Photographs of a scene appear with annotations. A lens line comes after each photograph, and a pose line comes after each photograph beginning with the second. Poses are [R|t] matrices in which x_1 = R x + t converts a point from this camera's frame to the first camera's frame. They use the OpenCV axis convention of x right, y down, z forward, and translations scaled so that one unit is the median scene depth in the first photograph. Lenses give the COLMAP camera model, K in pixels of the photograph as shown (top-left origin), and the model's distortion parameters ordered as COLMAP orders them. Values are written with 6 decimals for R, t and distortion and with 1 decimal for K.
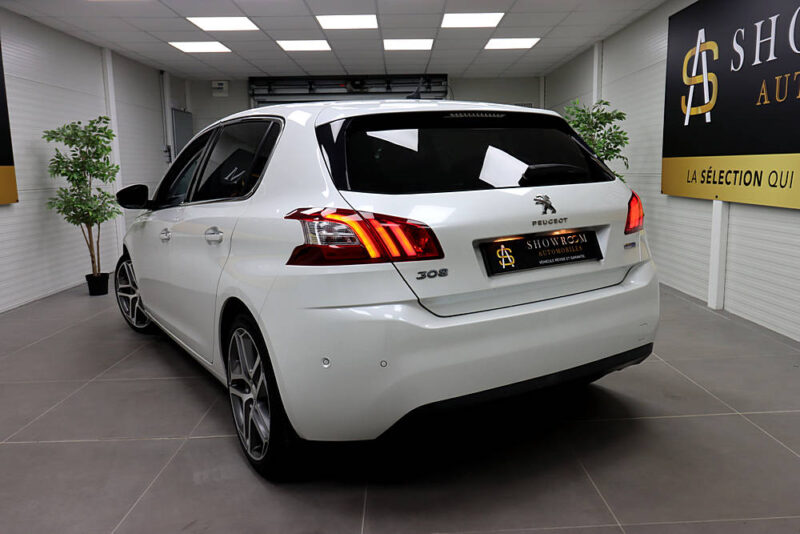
lens RADIAL K [[633.7, 0, 400.8], [0, 633.7, 248.7], [0, 0, 1]] dist [0.014848, -0.015957]
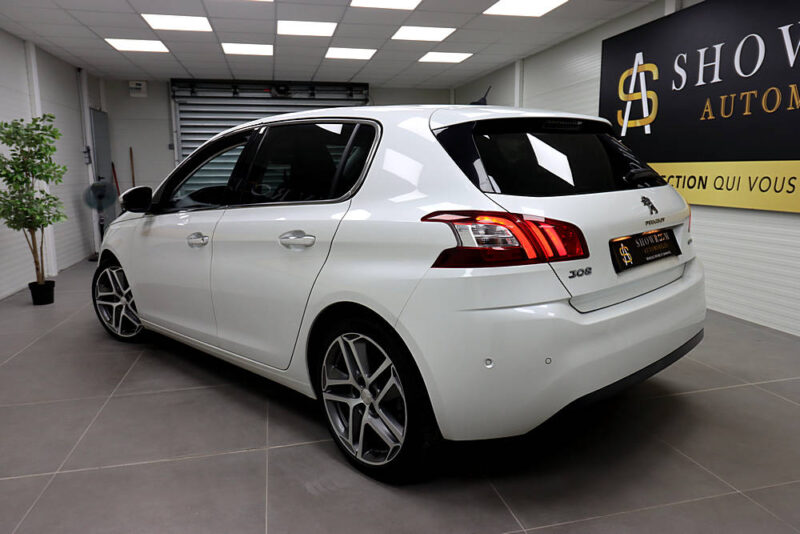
lens RADIAL K [[587.7, 0, 401.4], [0, 587.7, 251.0], [0, 0, 1]] dist [0.007884, -0.009237]
pose [[0.977035, -0.021464, 0.211993, -0.210632], [0.019856, 0.999756, 0.009711, -0.005290], [-0.212150, -0.005279, 0.977223, 0.053082]]
